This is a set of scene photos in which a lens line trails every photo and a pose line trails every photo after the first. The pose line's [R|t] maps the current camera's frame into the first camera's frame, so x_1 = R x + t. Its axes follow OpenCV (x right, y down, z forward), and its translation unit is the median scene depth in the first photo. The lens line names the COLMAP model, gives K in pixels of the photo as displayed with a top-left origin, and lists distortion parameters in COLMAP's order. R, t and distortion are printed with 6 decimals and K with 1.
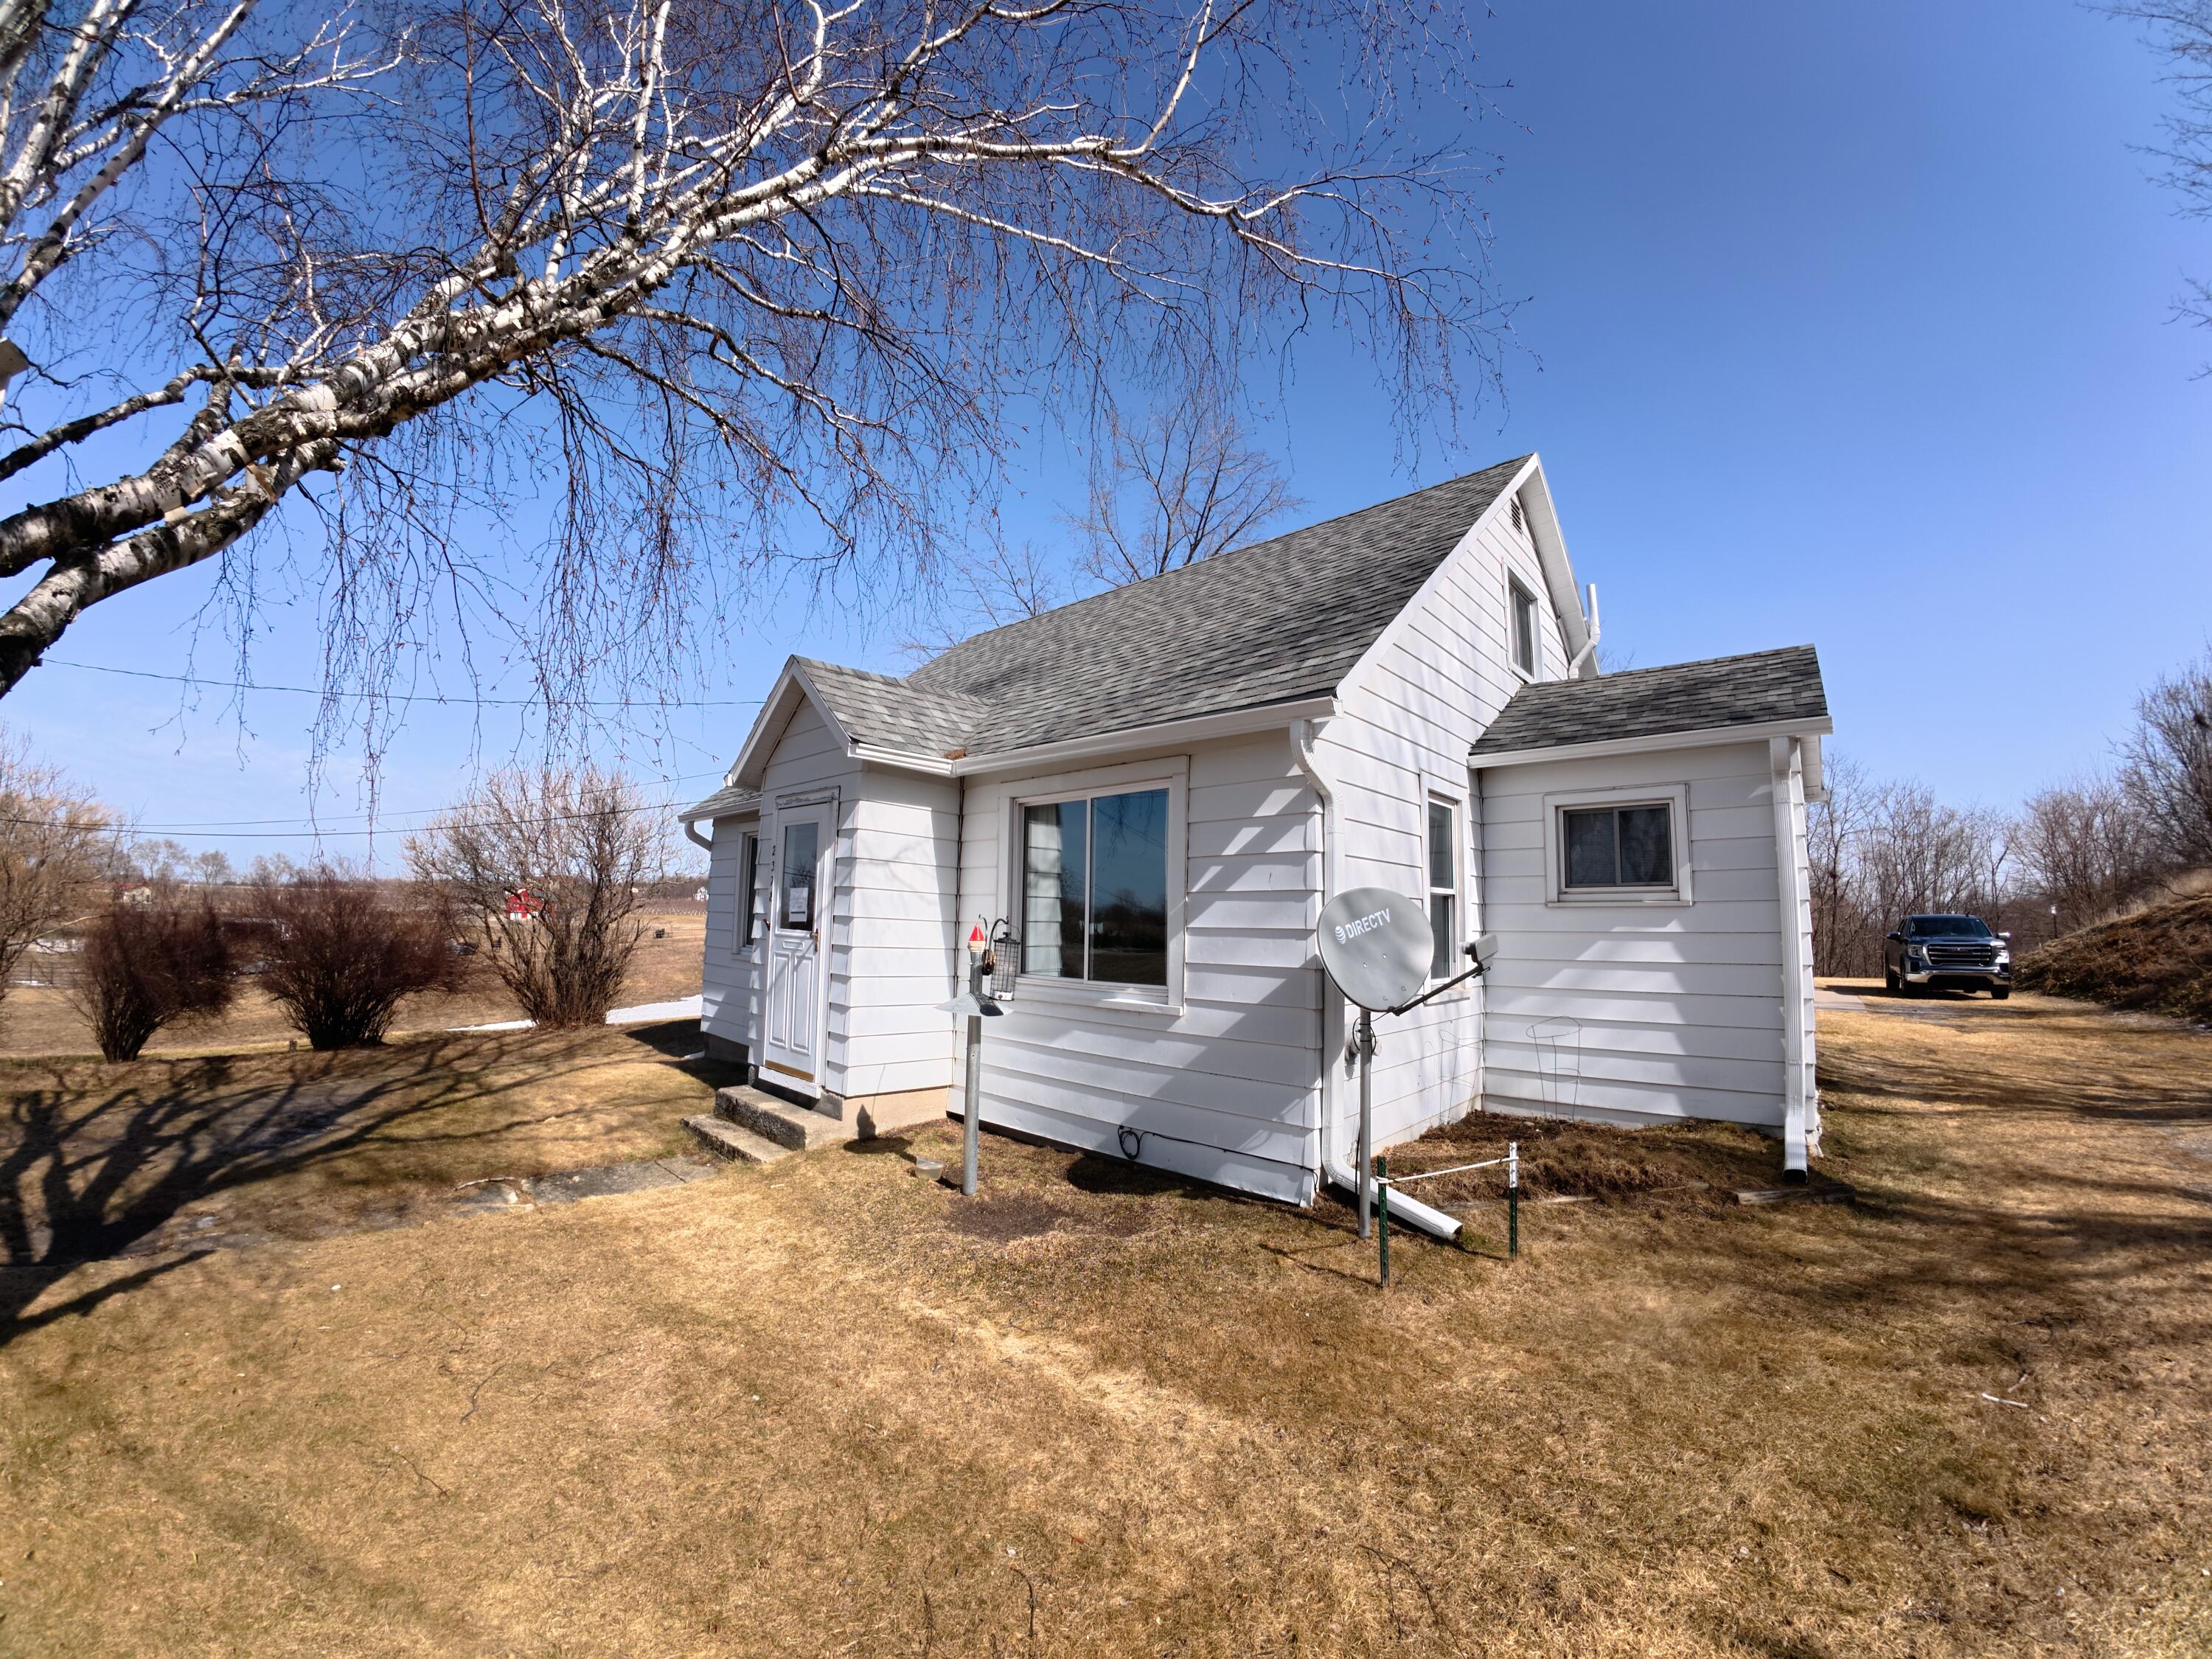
lens RADIAL K [[836.8, 0, 1106.0], [0, 836.8, 829.5], [0, 0, 1]] dist [-0.121388, 0.013633]
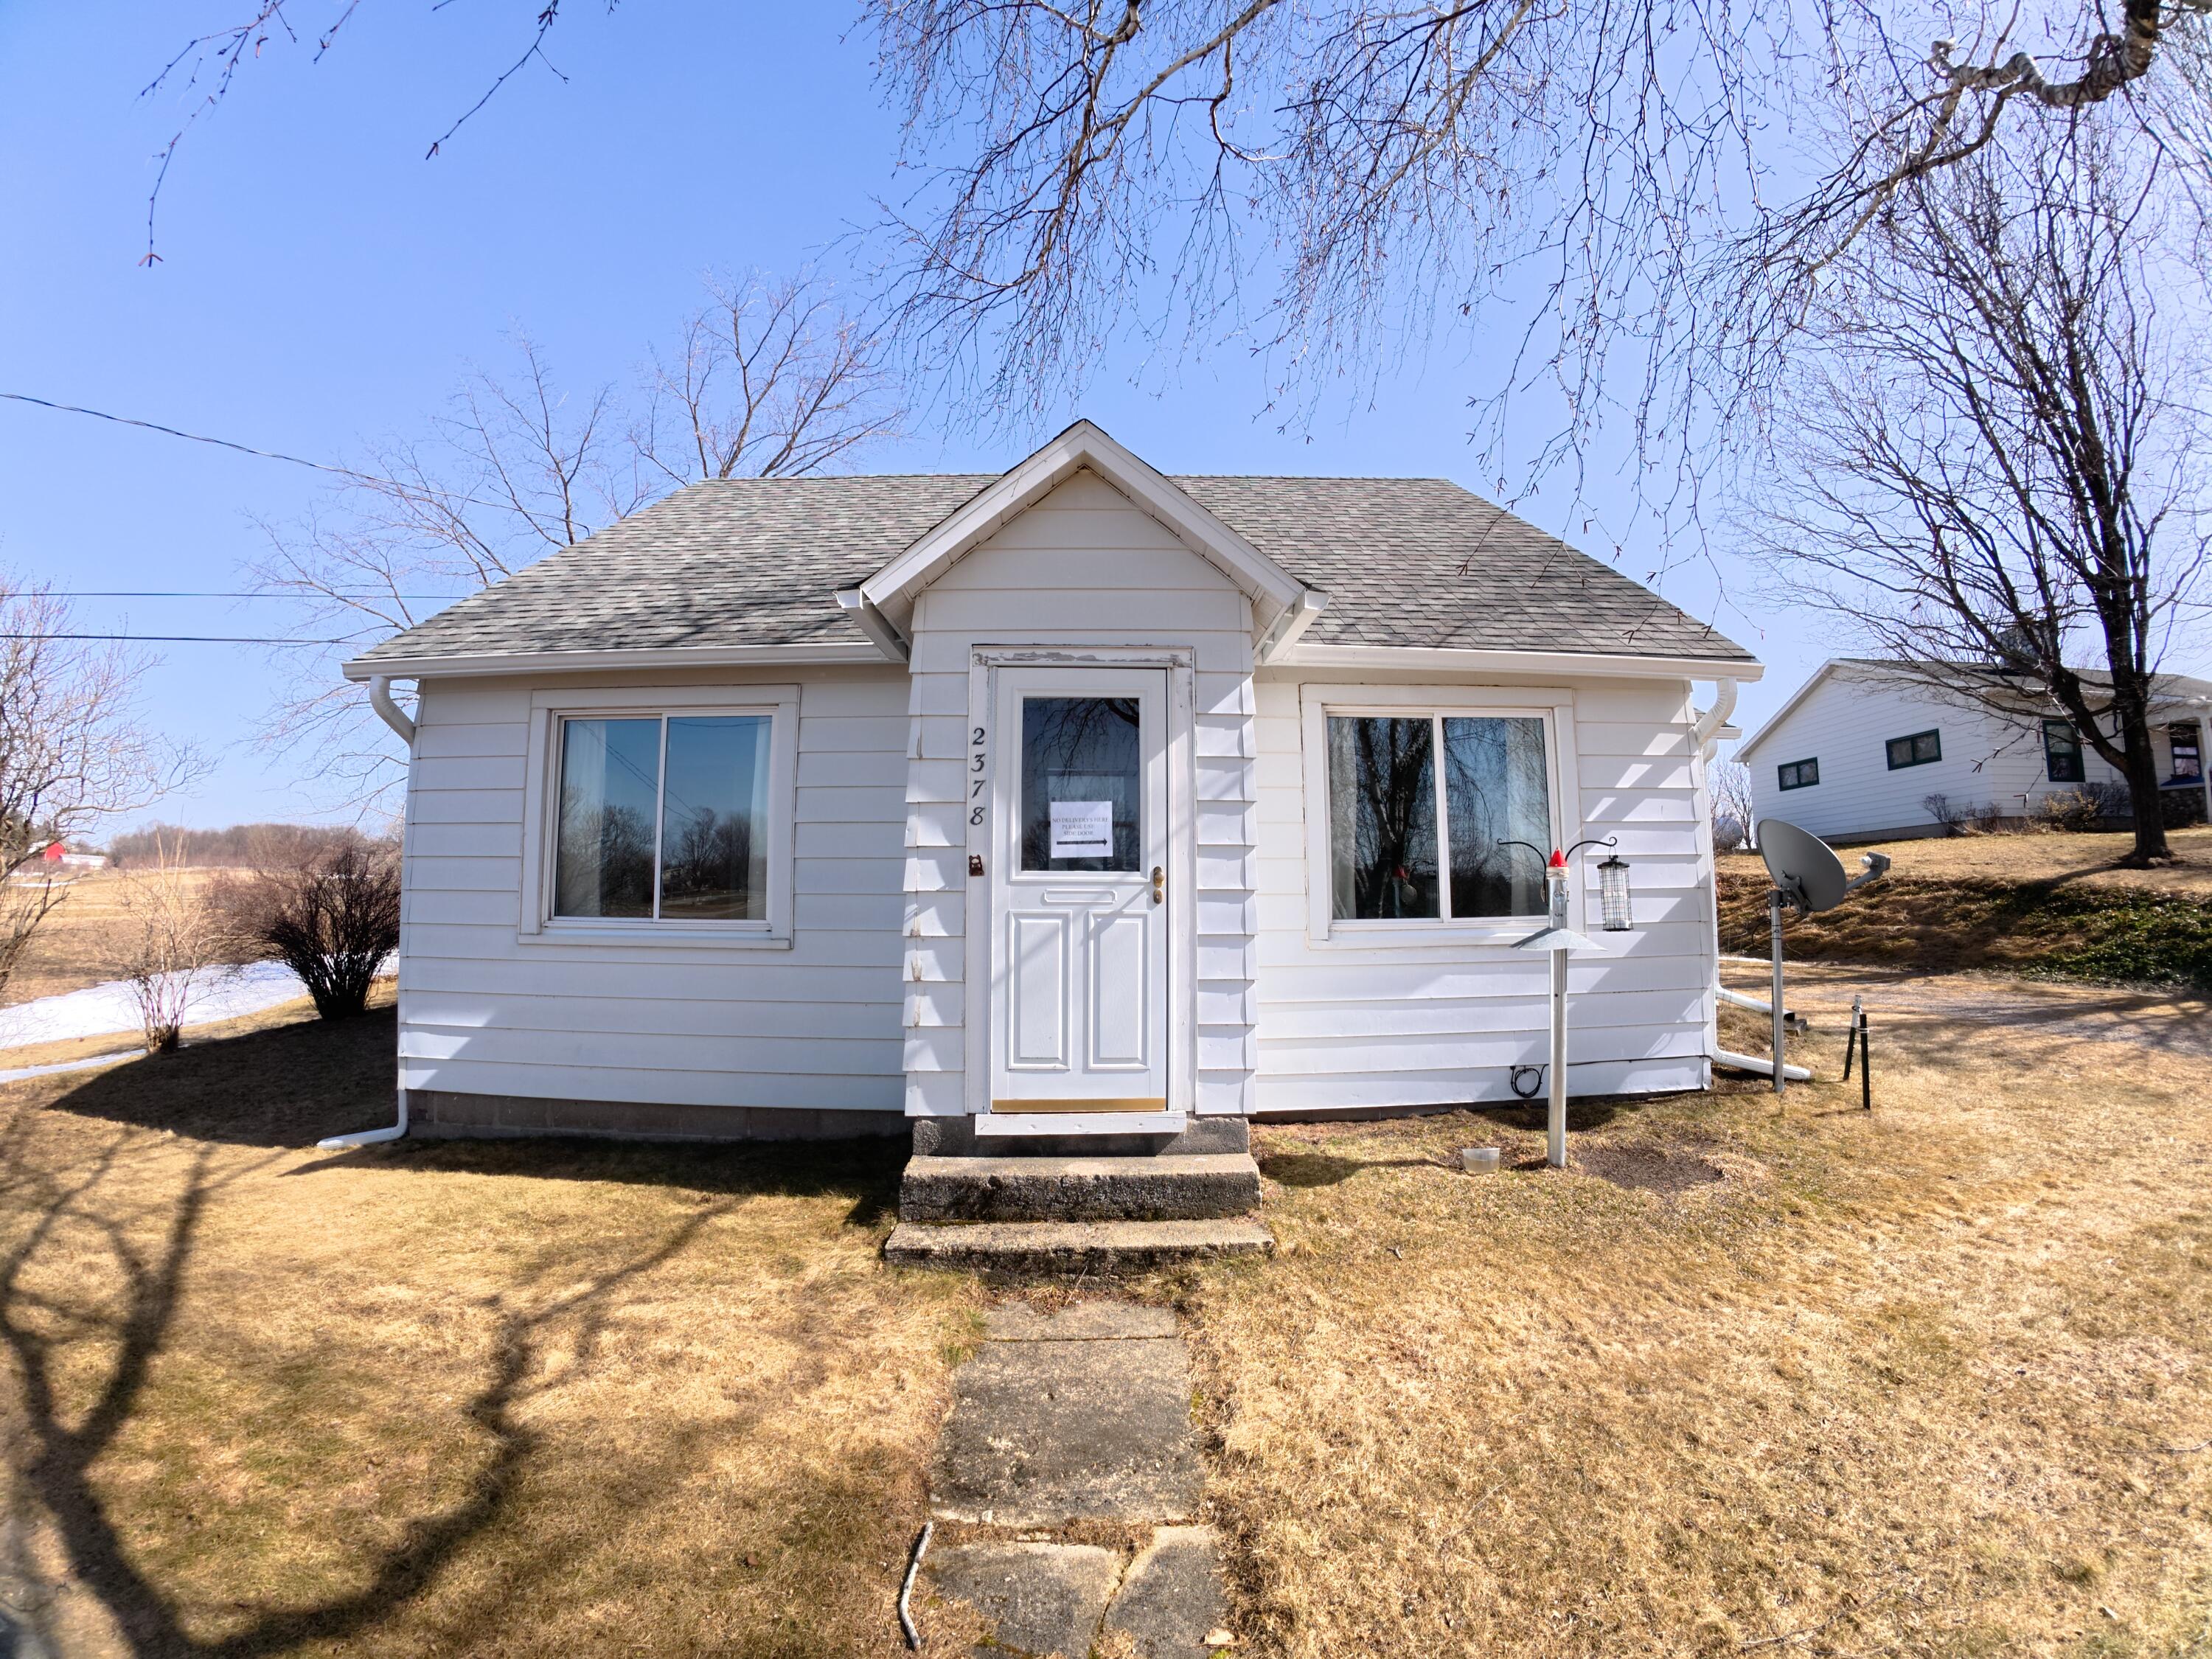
lens RADIAL K [[836.8, 0, 1106.0], [0, 836.8, 829.5], [0, 0, 1]] dist [-0.121388, 0.013633]
pose [[0.716335, 0.029532, 0.697132, -0.924965], [-0.060601, 0.997962, 0.019995, 0.092268], [-0.695120, -0.056570, 0.716664, 0.645002]]
